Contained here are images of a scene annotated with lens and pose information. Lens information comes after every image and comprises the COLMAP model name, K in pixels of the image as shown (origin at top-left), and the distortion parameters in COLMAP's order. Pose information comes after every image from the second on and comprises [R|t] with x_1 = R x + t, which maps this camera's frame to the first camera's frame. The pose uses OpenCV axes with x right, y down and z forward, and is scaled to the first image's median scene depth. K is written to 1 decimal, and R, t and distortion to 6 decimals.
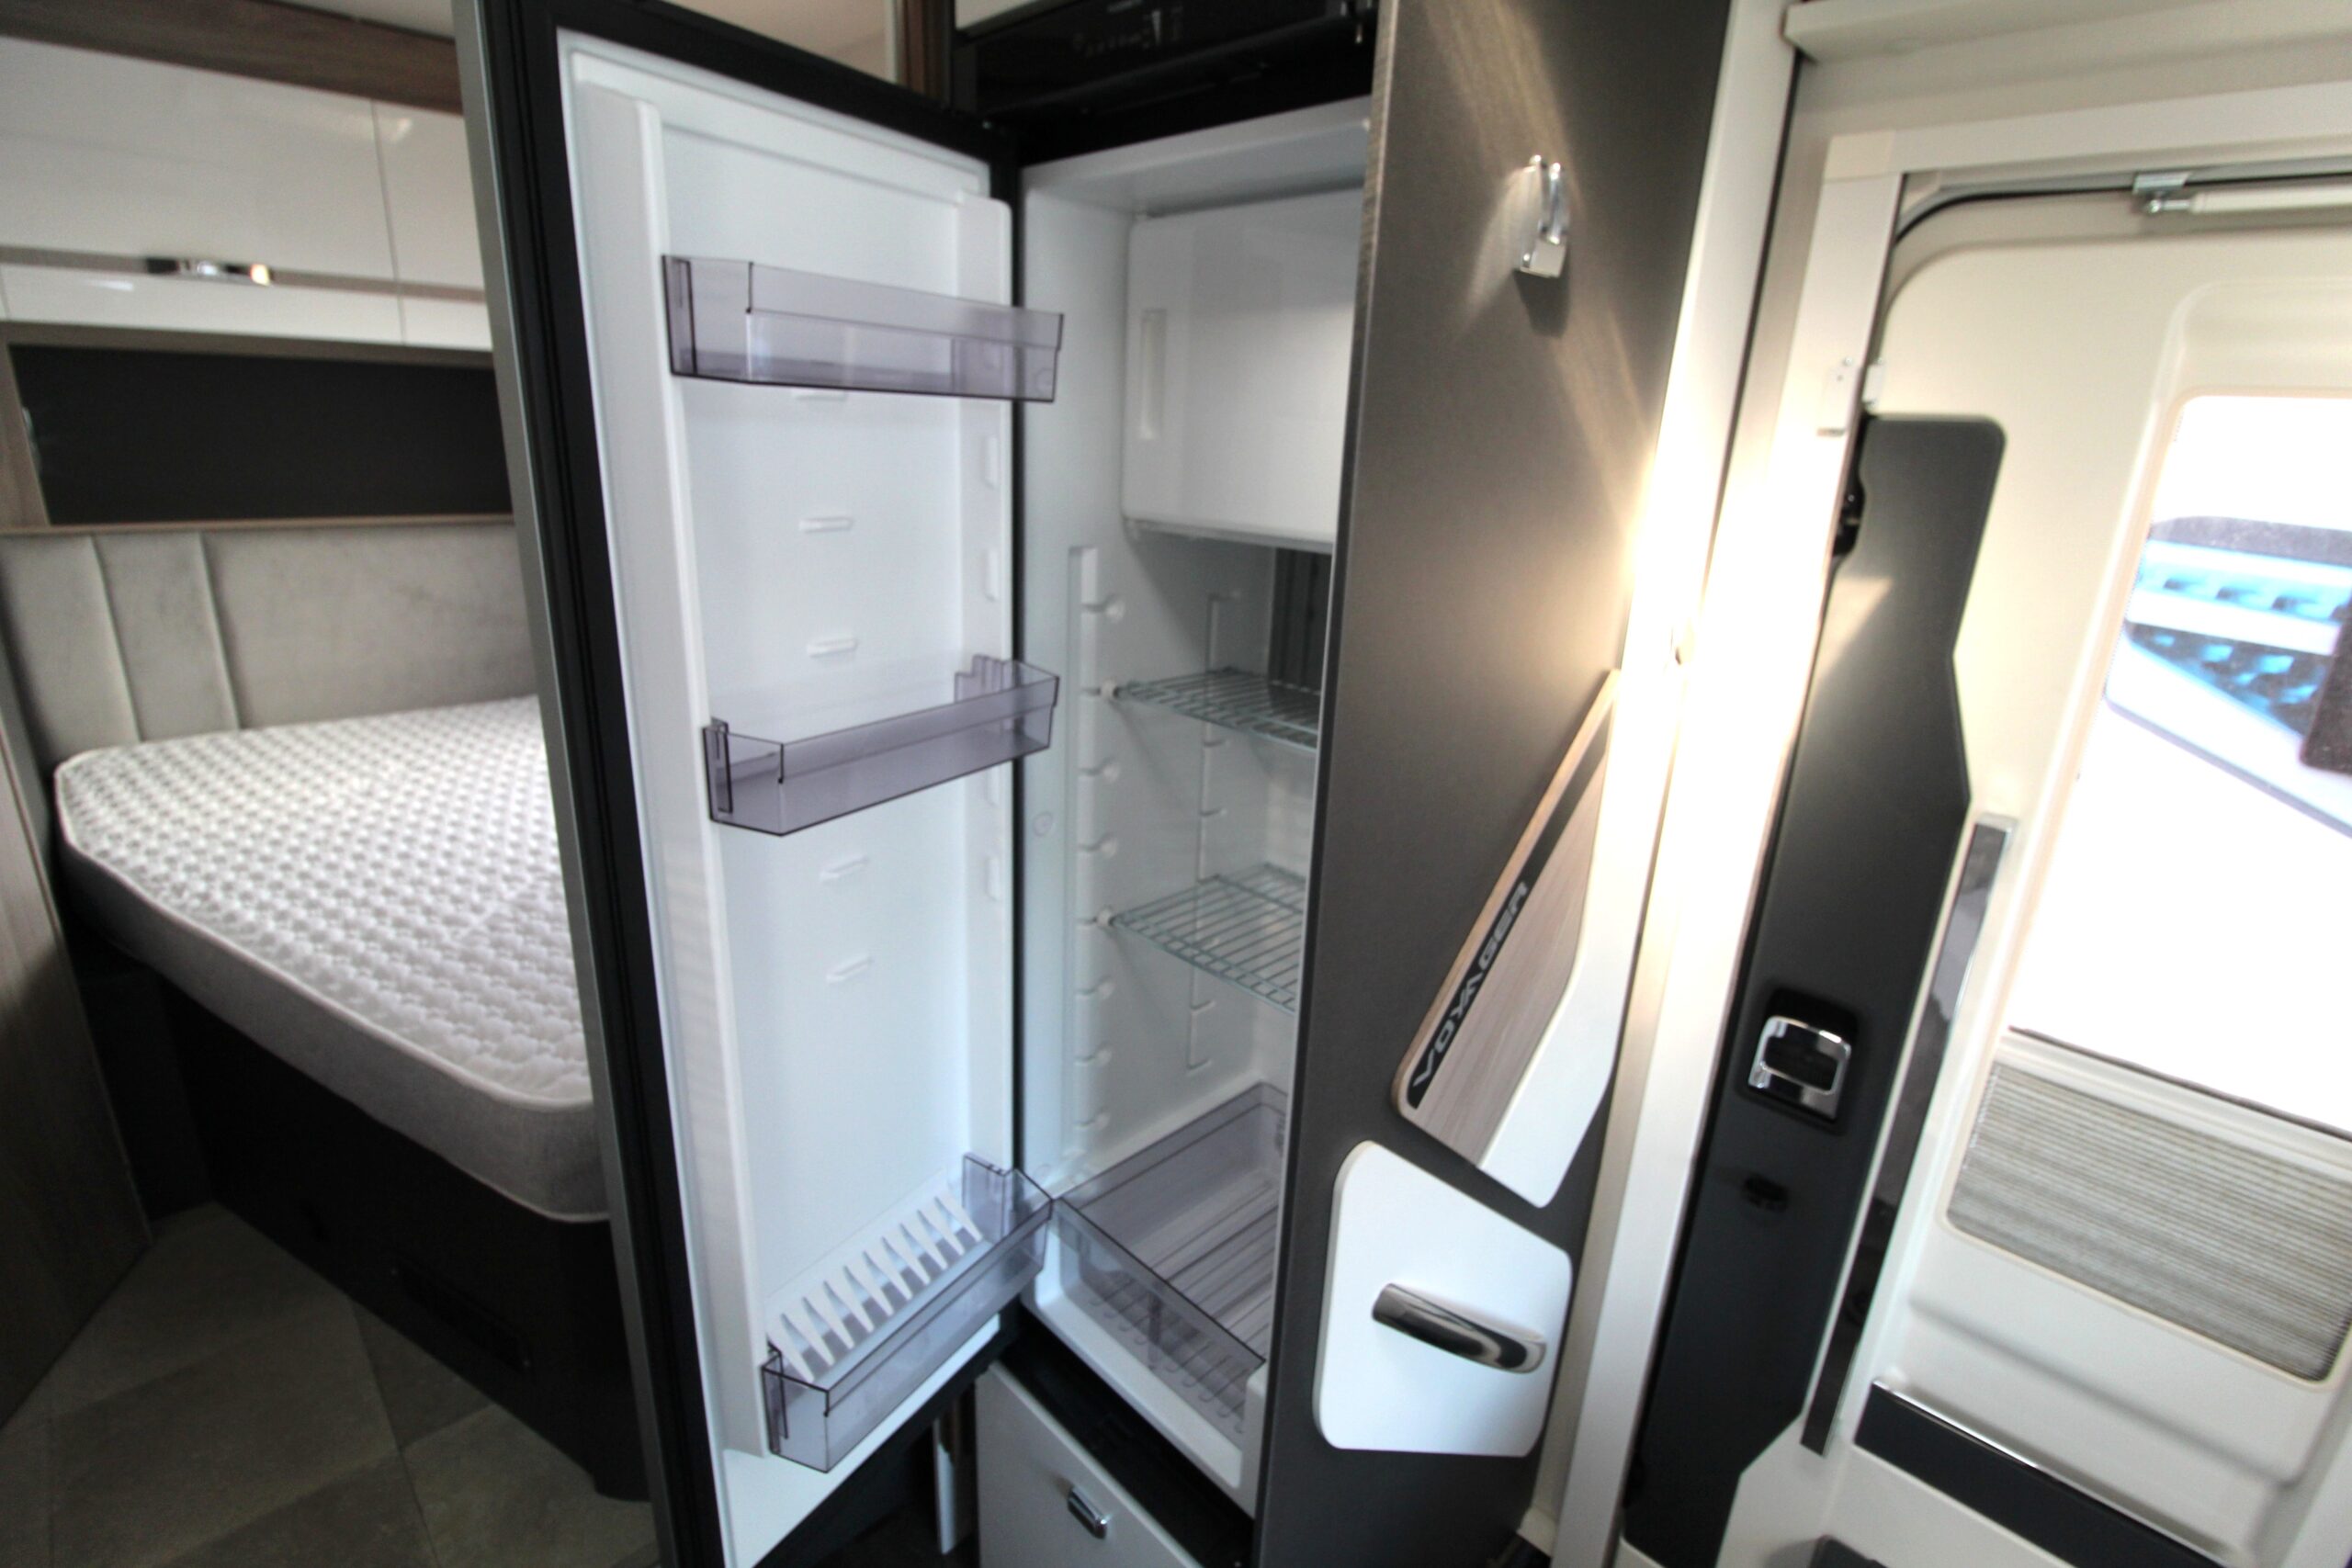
lens RADIAL K [[1087.5, 0, 1178.5], [0, 1087.5, 775.1], [0, 0, 1]] dist [-0.003805, -0.011102]
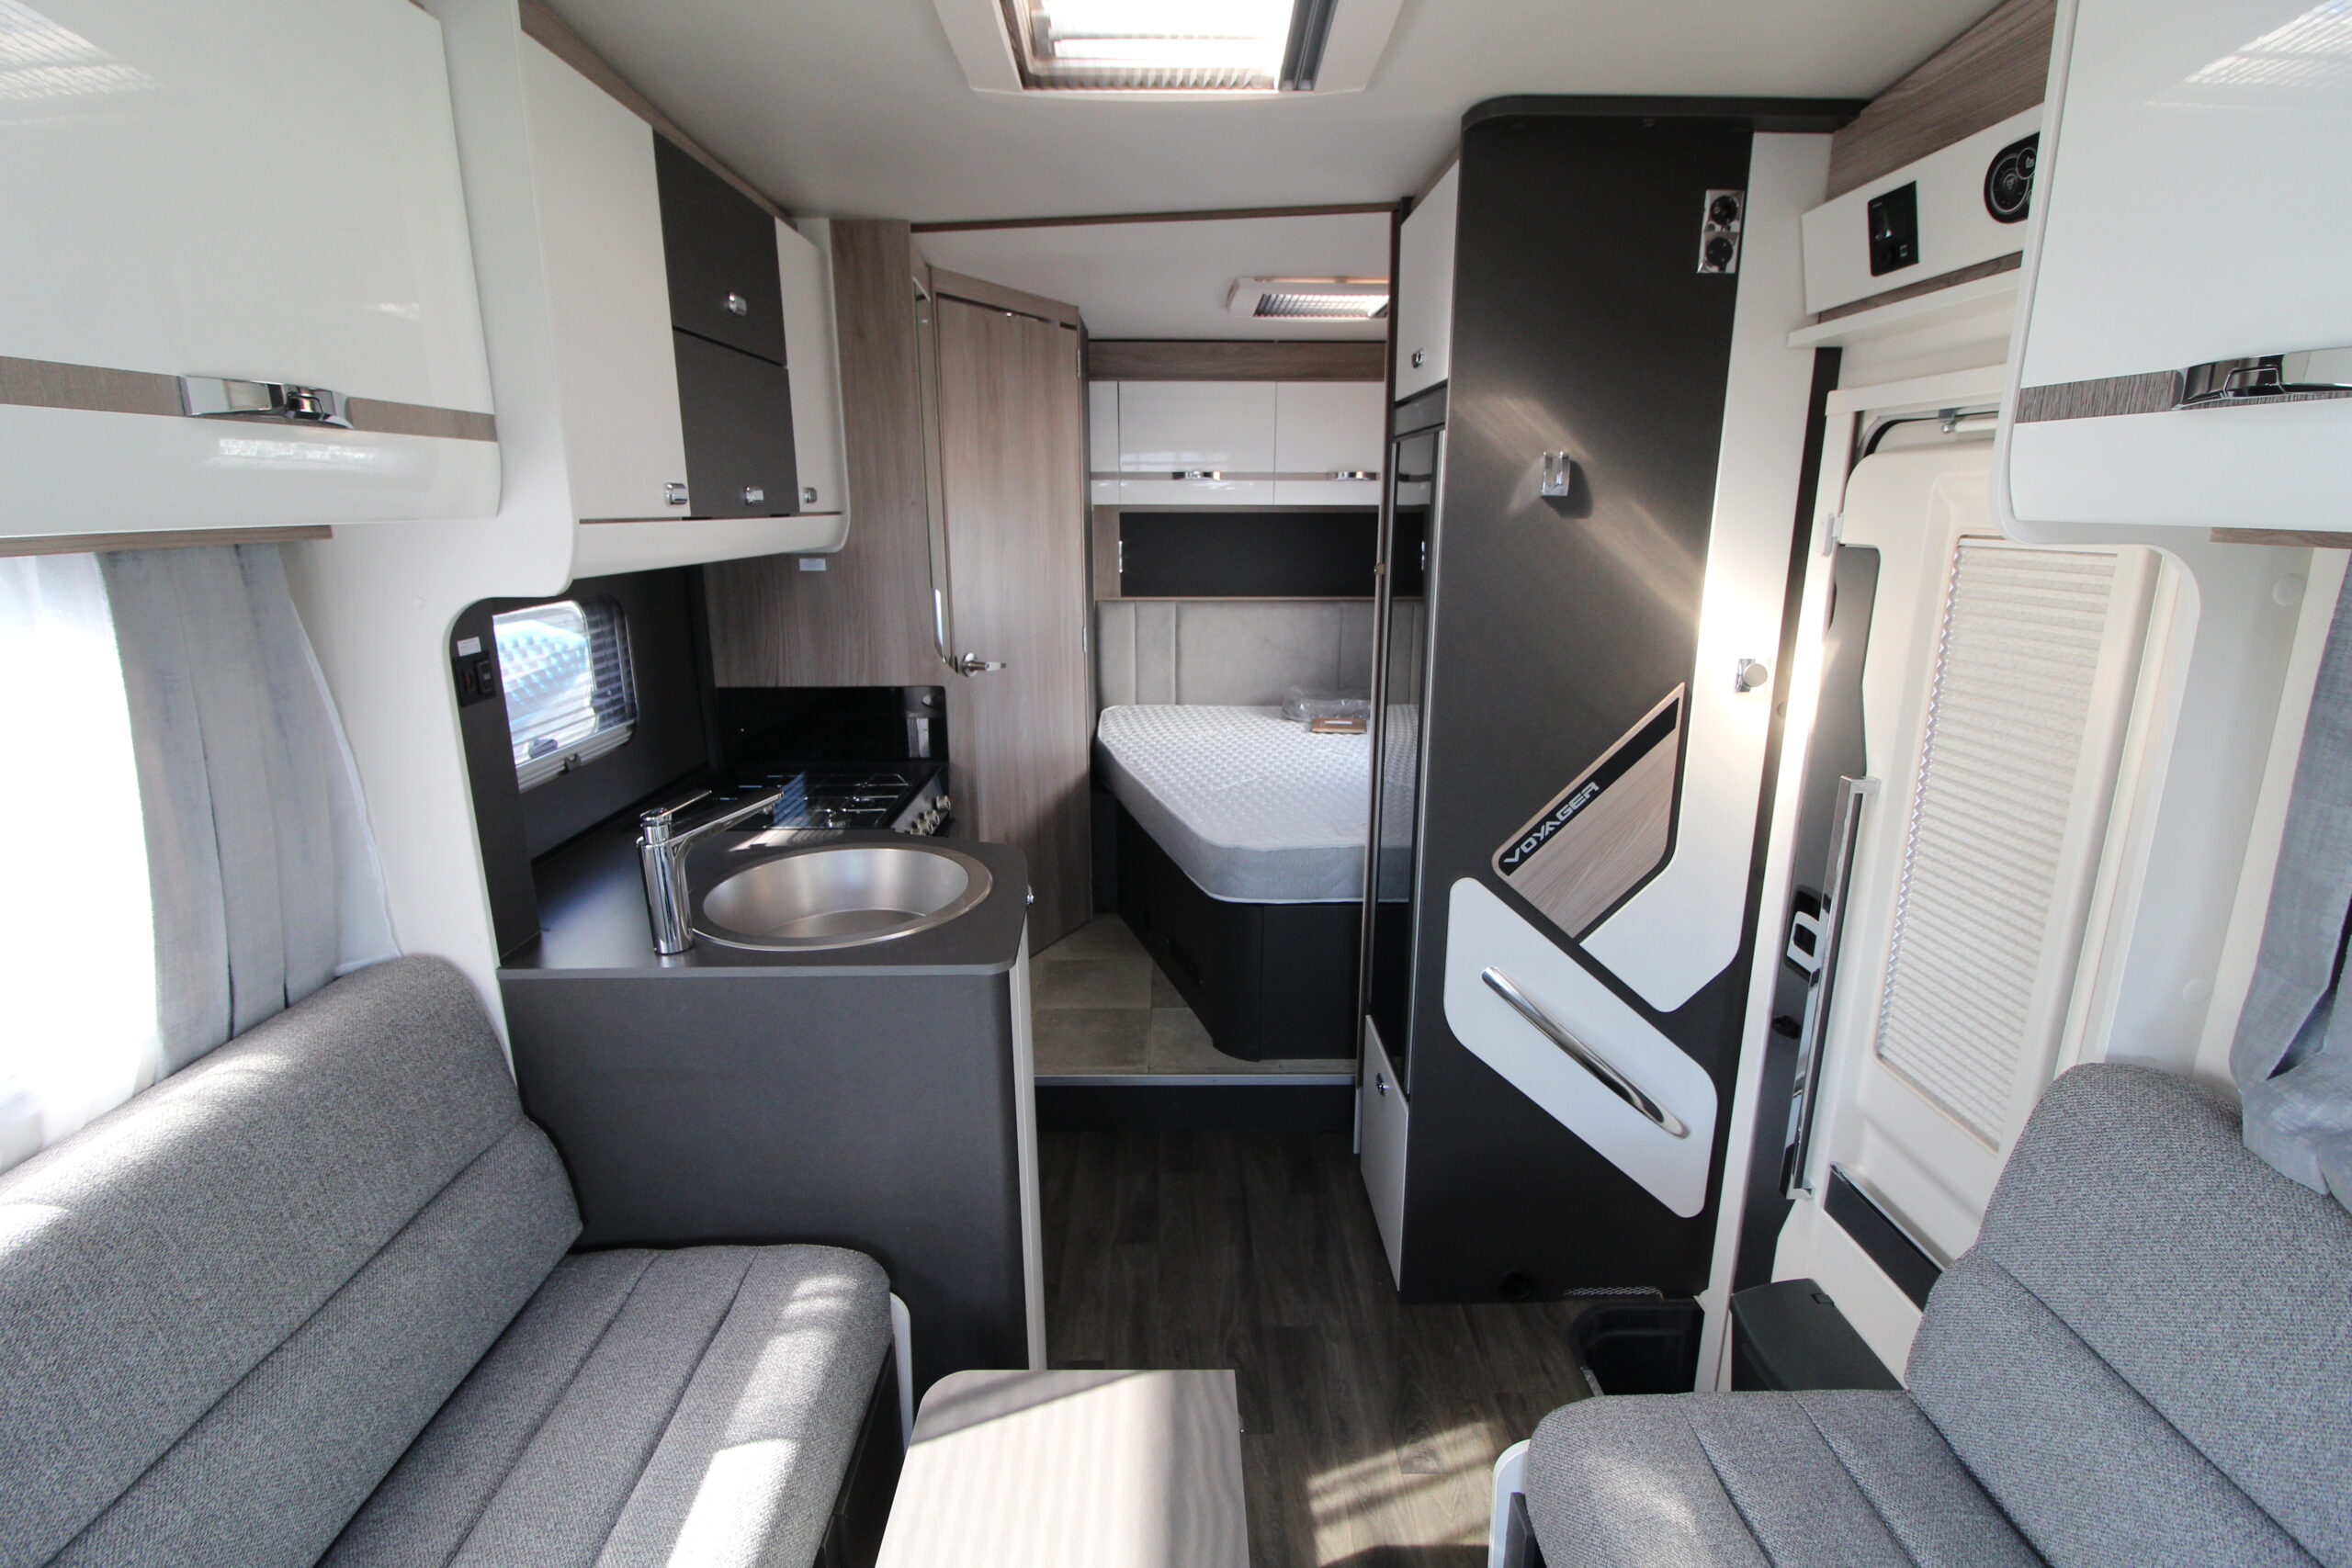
lens RADIAL K [[1087.5, 0, 1172.1], [0, 1087.5, 779.2], [0, 0, 1]] dist [-0.003805, -0.011102]
pose [[0.717282, 0.127084, -0.685095, 0.871812], [-0.179552, 0.983733, -0.005506, 0.187834], [0.673251, 0.126960, 0.728432, -0.737910]]
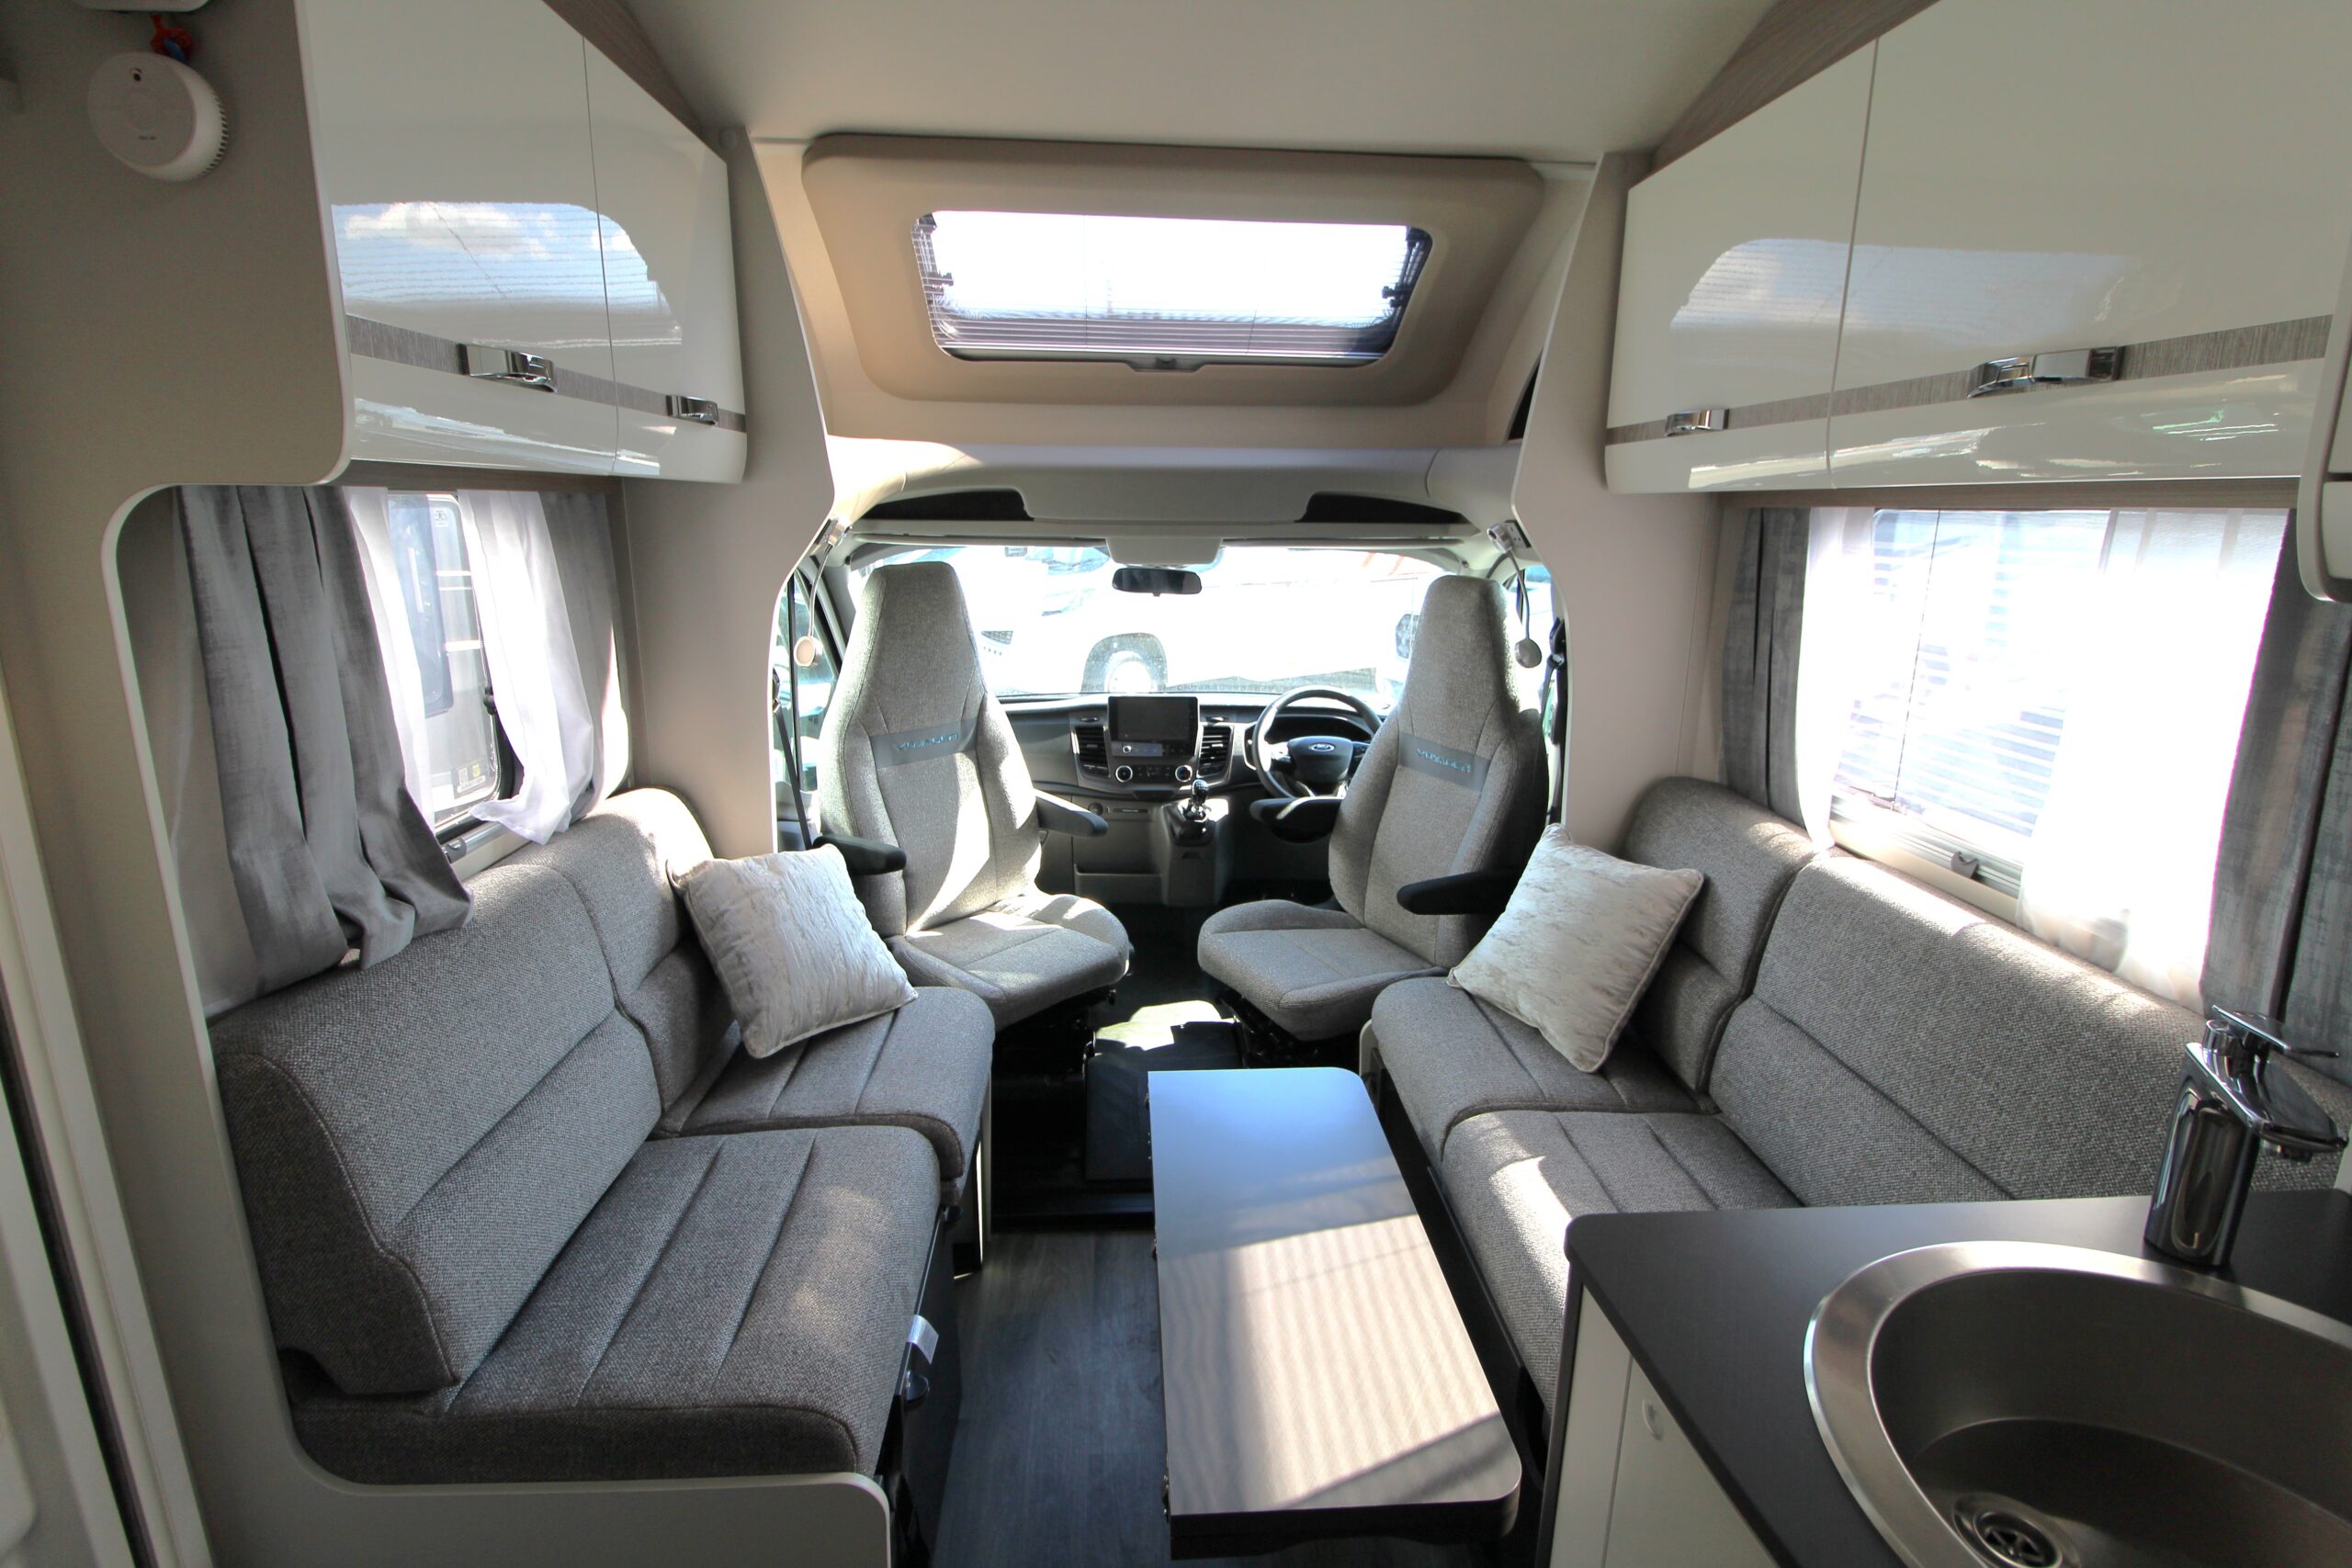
lens RADIAL K [[1129.1, 0, 1179.4], [0, 1129.1, 766.8], [0, 0, 1]] dist [-0.010932, -0.006562]
pose [[-0.750000, -0.197447, 0.631281, -0.213176], [0.159507, 0.872249, 0.462320, -0.201140], [-0.641917, 0.447433, -0.622692, 0.459741]]
